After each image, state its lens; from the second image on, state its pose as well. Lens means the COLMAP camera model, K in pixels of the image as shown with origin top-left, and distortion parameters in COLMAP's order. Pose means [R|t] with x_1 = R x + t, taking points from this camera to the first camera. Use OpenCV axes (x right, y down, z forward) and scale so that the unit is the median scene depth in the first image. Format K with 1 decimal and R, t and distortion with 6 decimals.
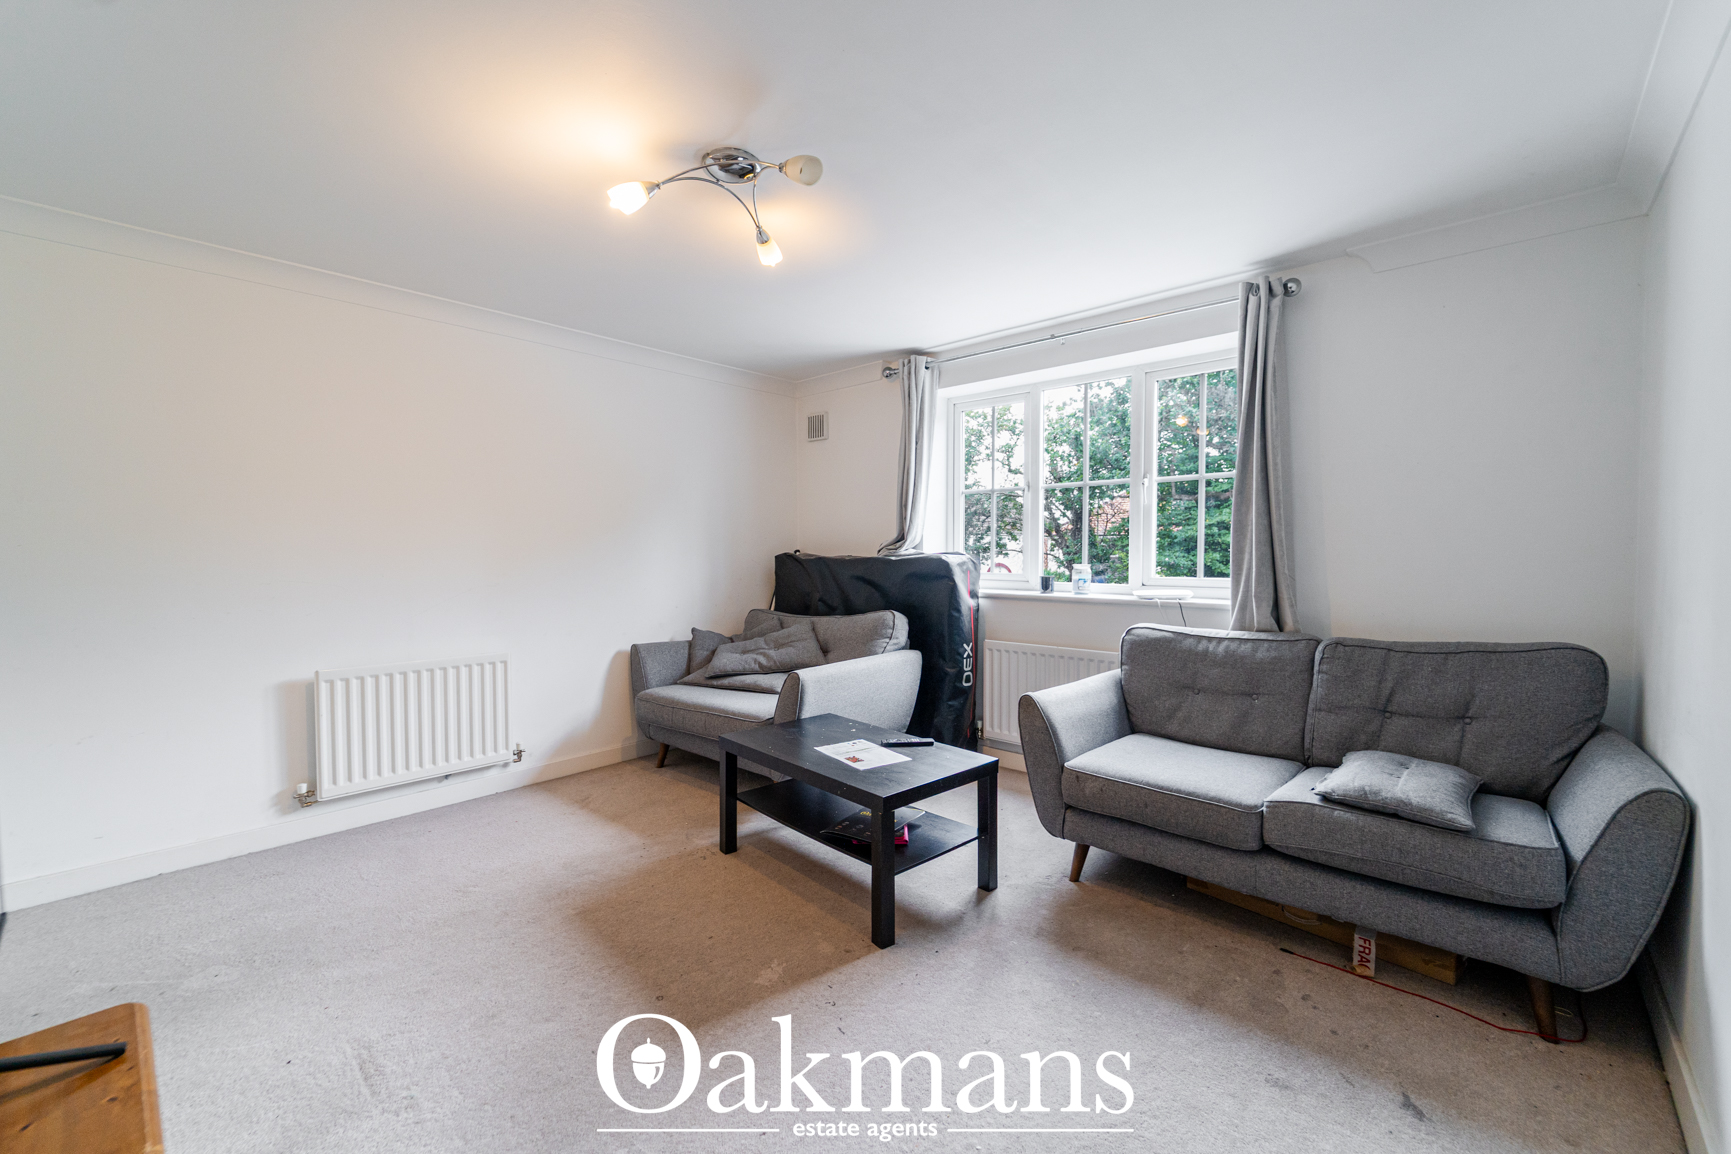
lens RADIAL K [[707.2, 0, 871.9], [0, 707.2, 573.7], [0, 0, 1]] dist [-0.001456, 0.000017]
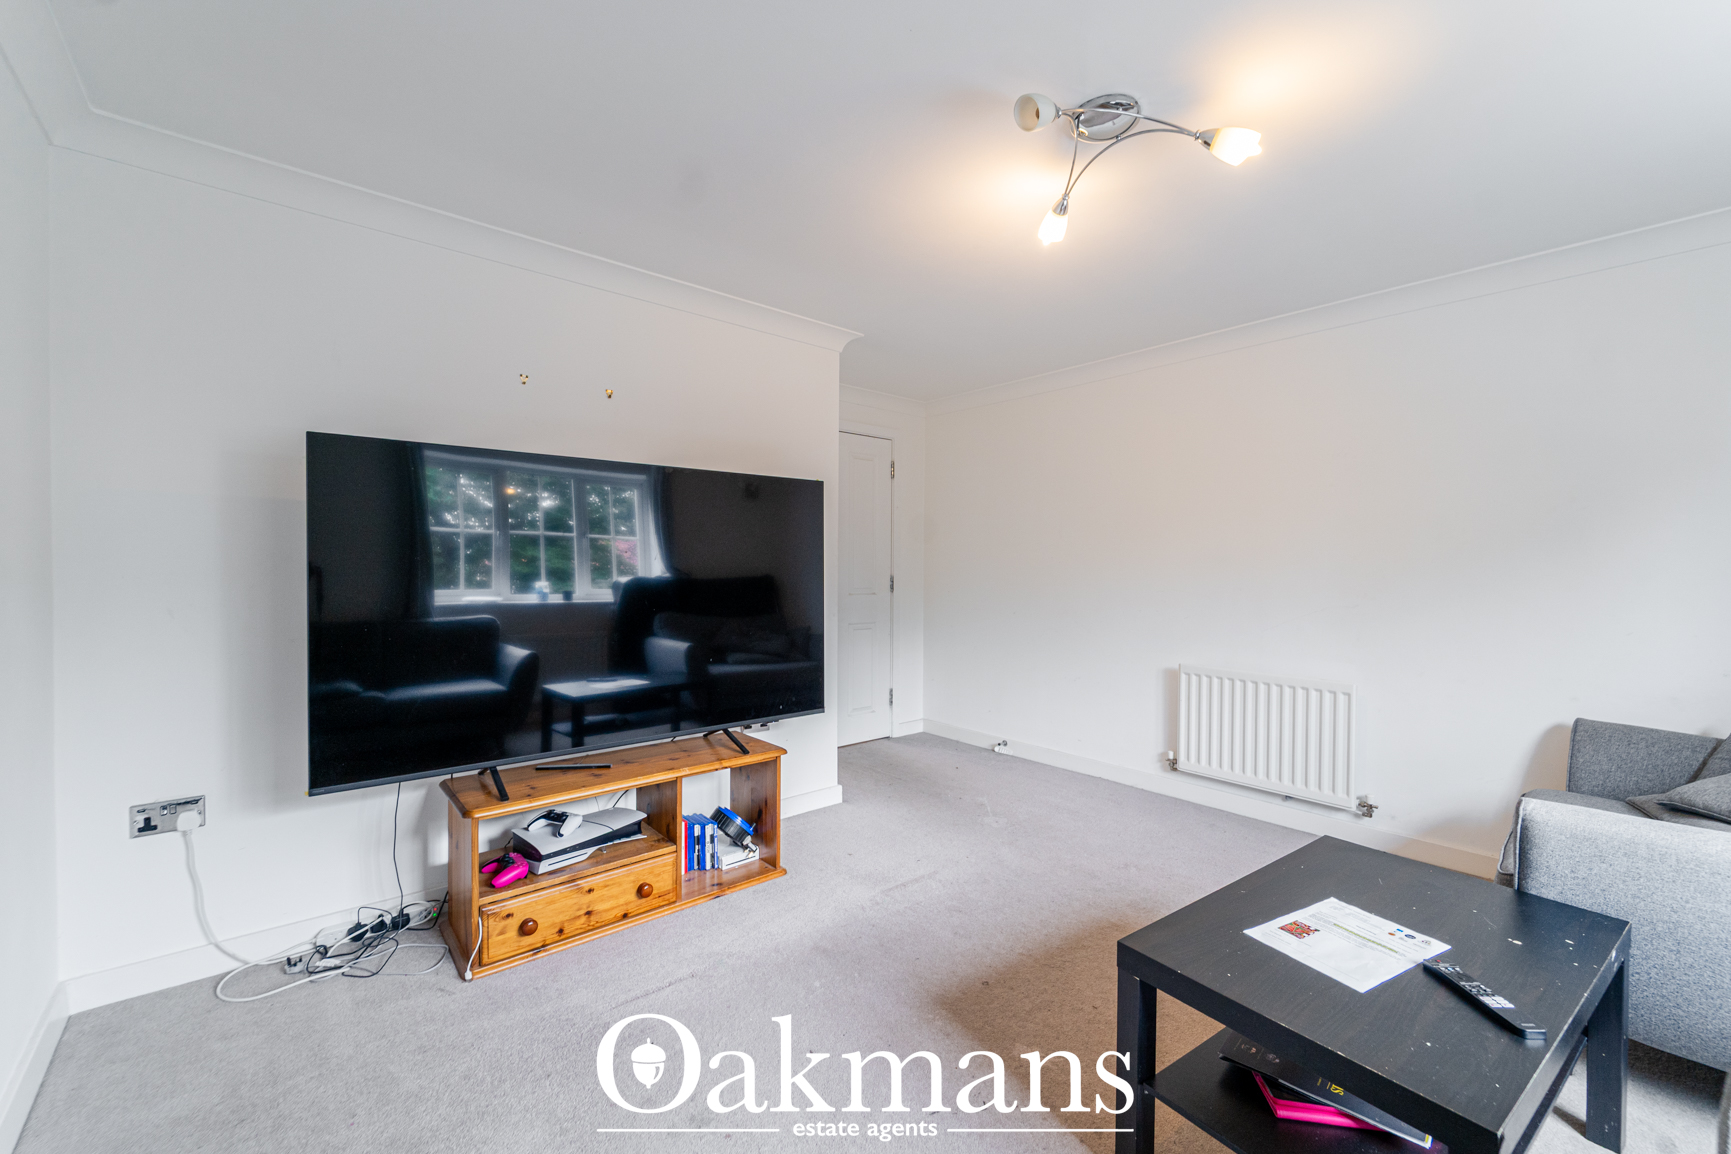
lens RADIAL K [[707.2, 0, 871.9], [0, 707.2, 573.7], [0, 0, 1]] dist [-0.001456, 0.000017]
pose [[-0.133854, 0.012674, -0.990920, 0.503019], [-0.041528, 0.998968, 0.018386, -0.019454], [0.990131, 0.043612, -0.133189, 0.616740]]
